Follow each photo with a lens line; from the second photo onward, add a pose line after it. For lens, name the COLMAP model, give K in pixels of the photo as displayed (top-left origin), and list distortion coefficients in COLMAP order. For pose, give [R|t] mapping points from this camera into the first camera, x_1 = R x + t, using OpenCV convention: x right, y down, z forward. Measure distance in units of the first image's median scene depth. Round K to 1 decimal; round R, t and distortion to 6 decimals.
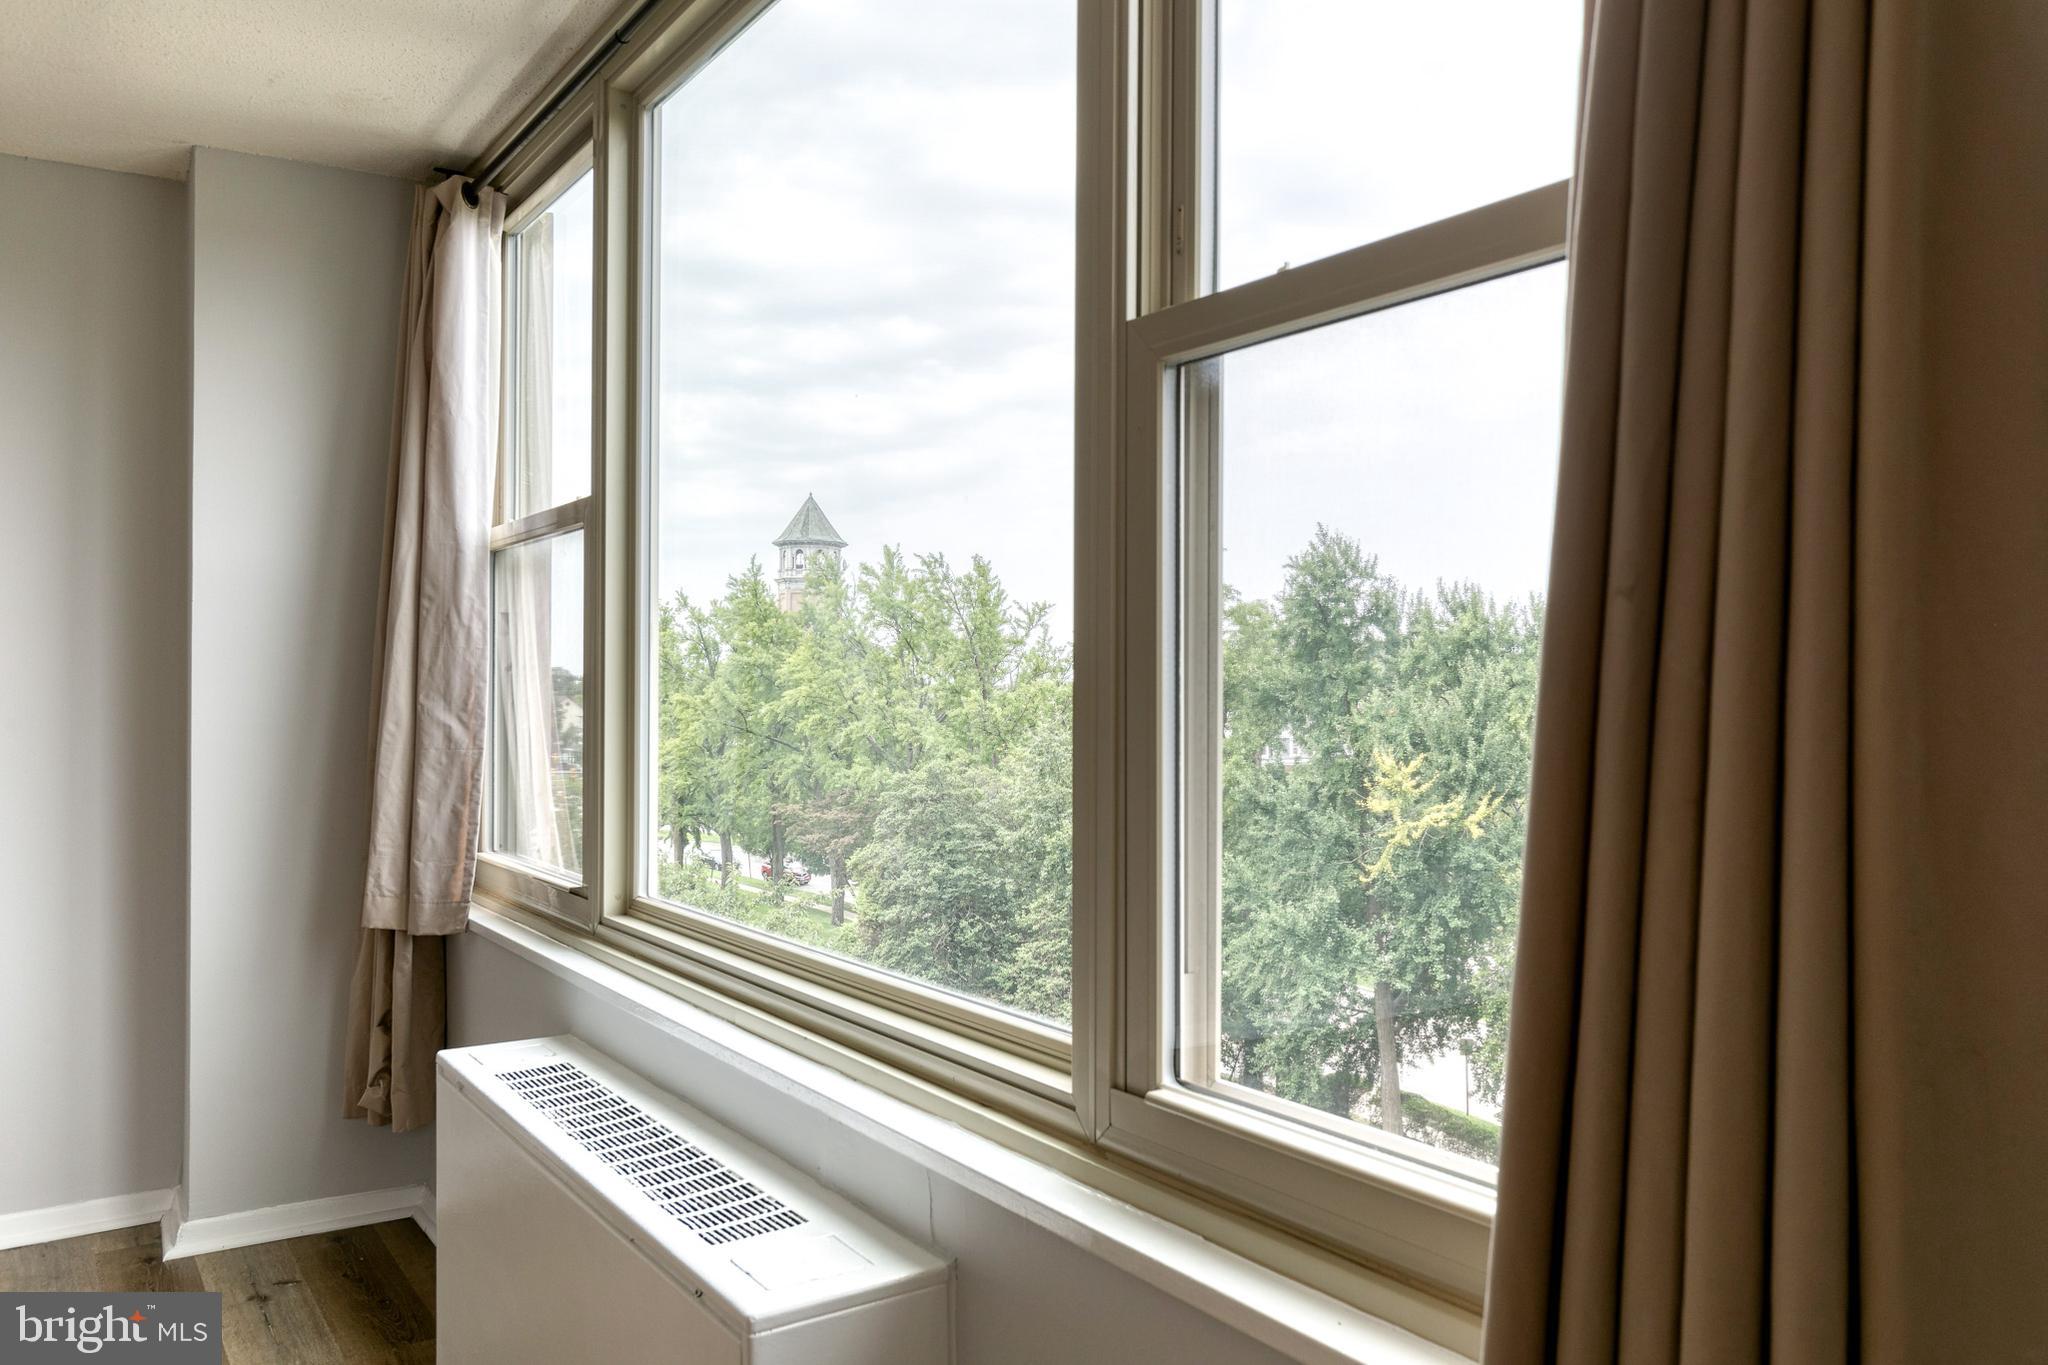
lens RADIAL K [[1555.3, 0, 1030.0], [0, 1555.3, 701.8], [0, 0, 1]] dist [0.006681, 0.009859]
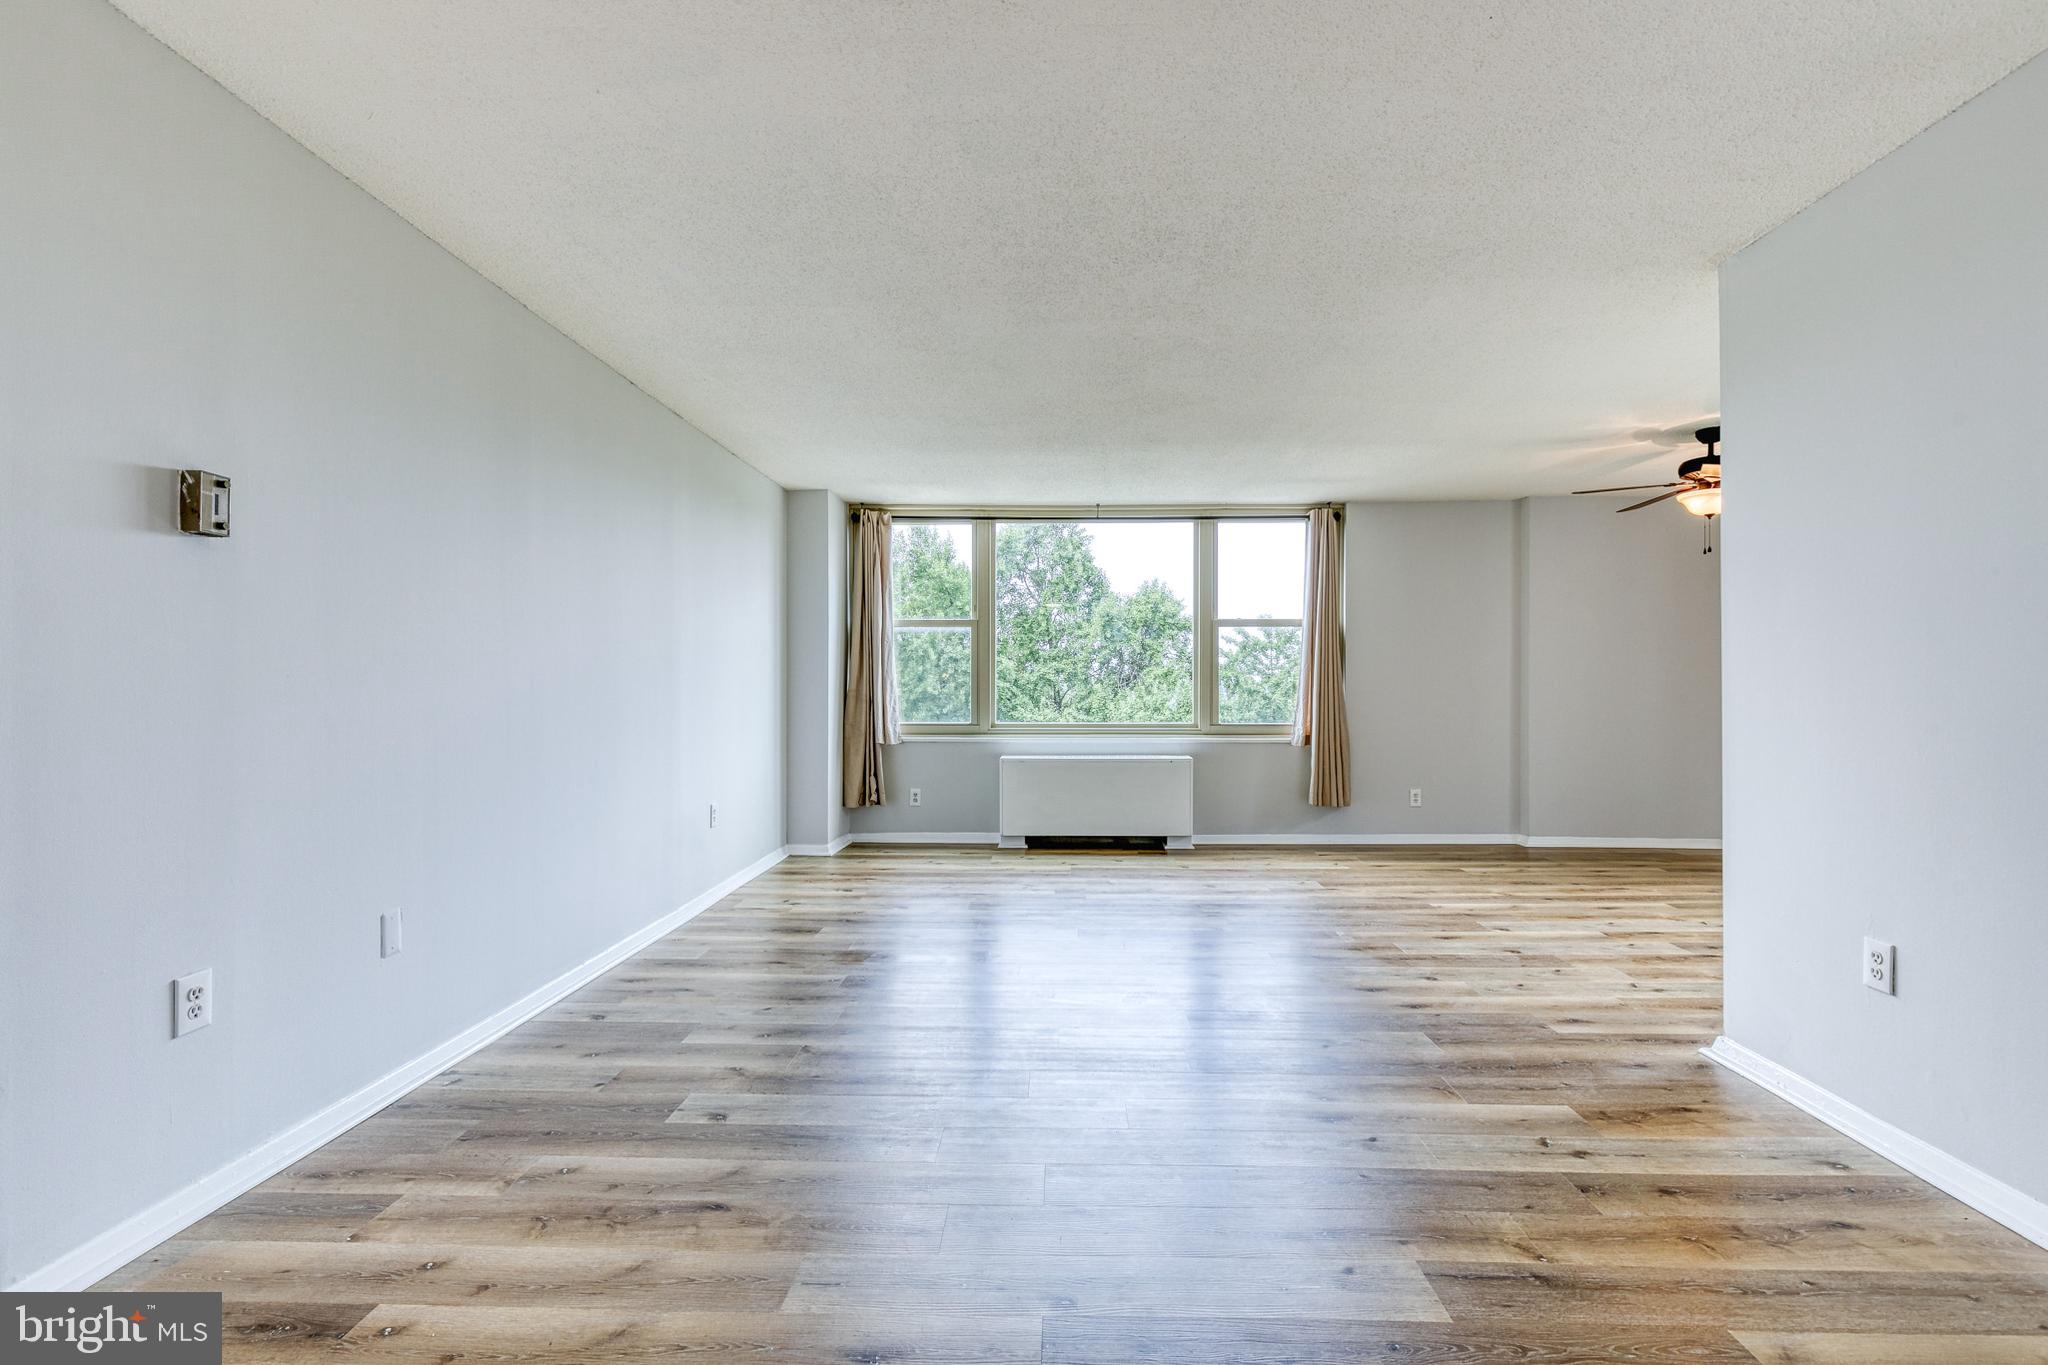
lens RADIAL K [[922.6, 0, 1043.5], [0, 922.6, 677.6], [0, 0, 1]] dist [0.011873, -0.003171]
pose [[0.566643, 0.010170, 0.823901, -1.703442], [0.006069, 0.999845, -0.016516, 0.038671], [-0.823941, 0.014359, 0.566494, -0.345513]]
